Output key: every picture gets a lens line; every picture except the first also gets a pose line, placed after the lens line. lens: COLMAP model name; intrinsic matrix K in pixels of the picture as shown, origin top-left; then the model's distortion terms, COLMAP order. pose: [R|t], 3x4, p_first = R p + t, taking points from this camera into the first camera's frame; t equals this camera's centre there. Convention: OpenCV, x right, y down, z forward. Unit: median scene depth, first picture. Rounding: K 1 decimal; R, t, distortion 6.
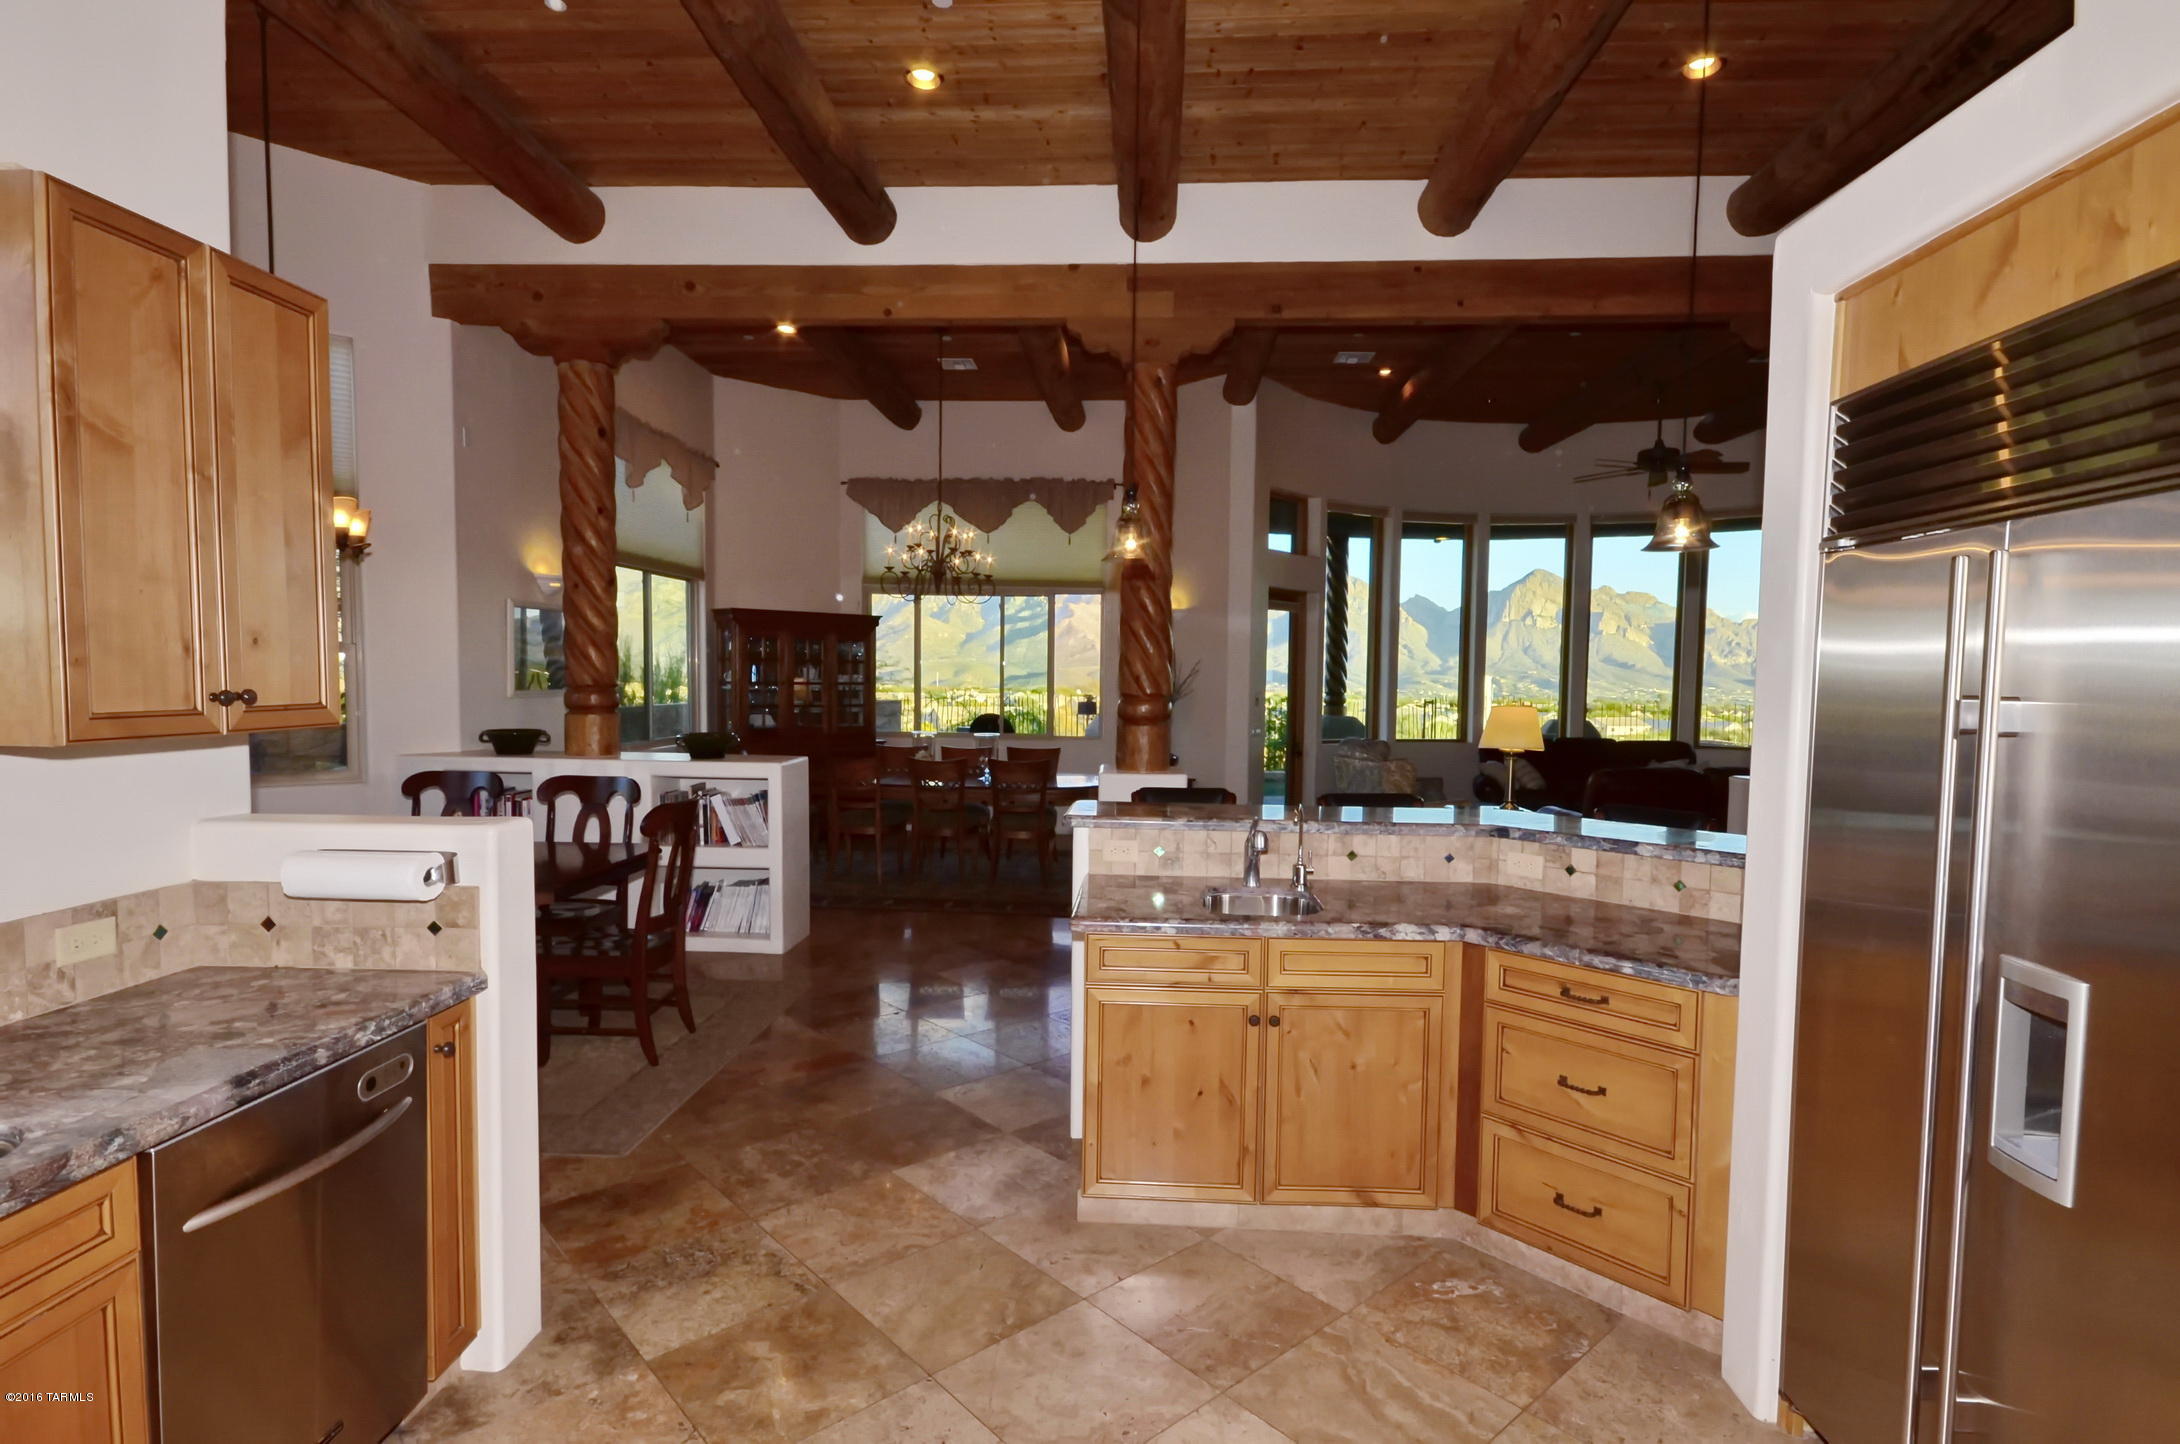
lens RADIAL K [[1091.3, 0, 1077.1], [0, 1091.3, 737.9], [0, 0, 1]] dist [0.007178, -0.000070]
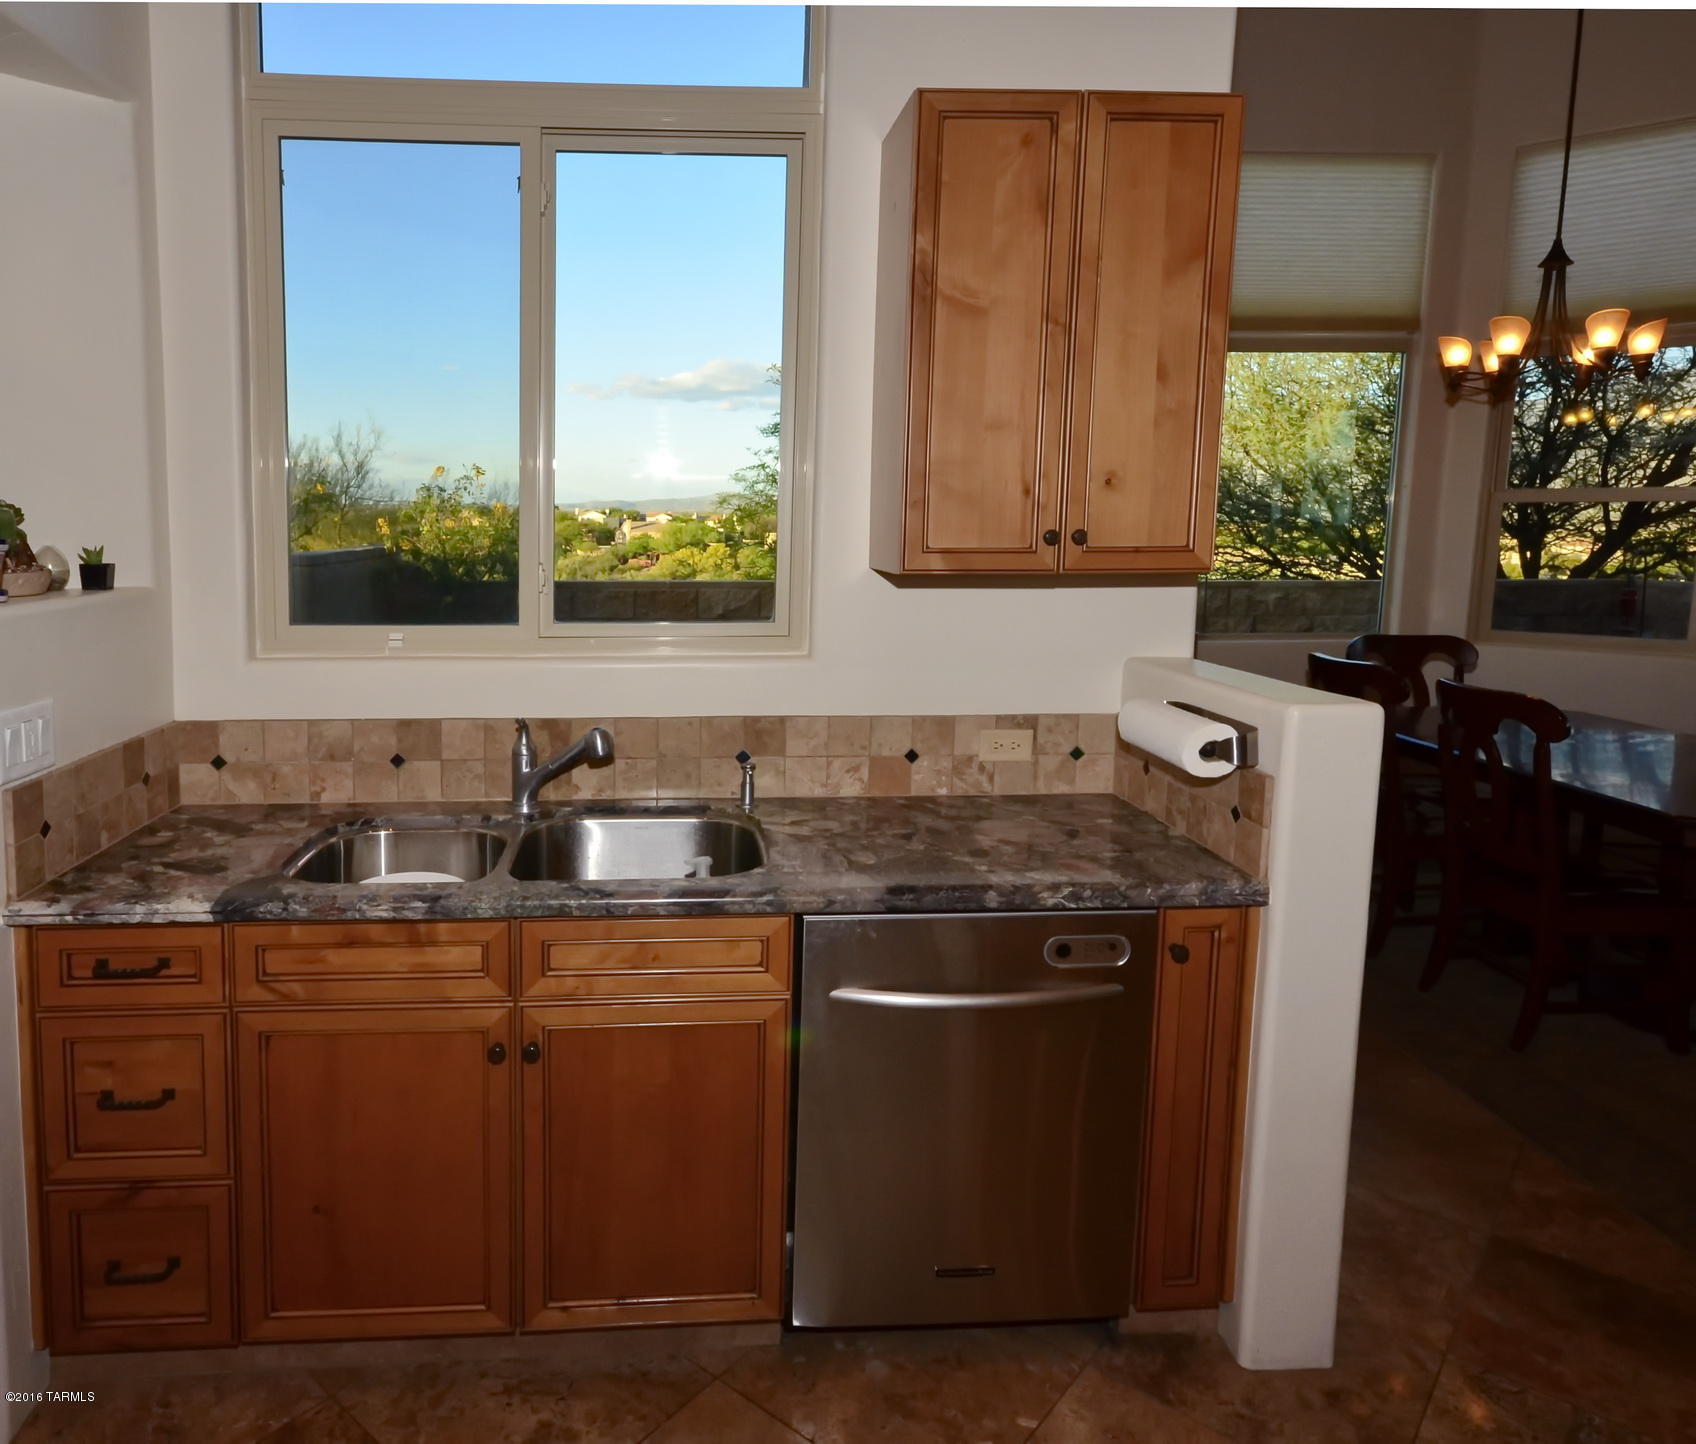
lens RADIAL K [[1052.8, 0, 728.4], [0, 1052.8, 641.9], [0, 0, 1]] dist [0.002947, -0.002633]
pose [[0.125307, 0.092639, -0.987783, 0.173797], [-0.054445, 0.994773, 0.086388, -0.007540], [0.990623, 0.042955, 0.129696, 0.564888]]
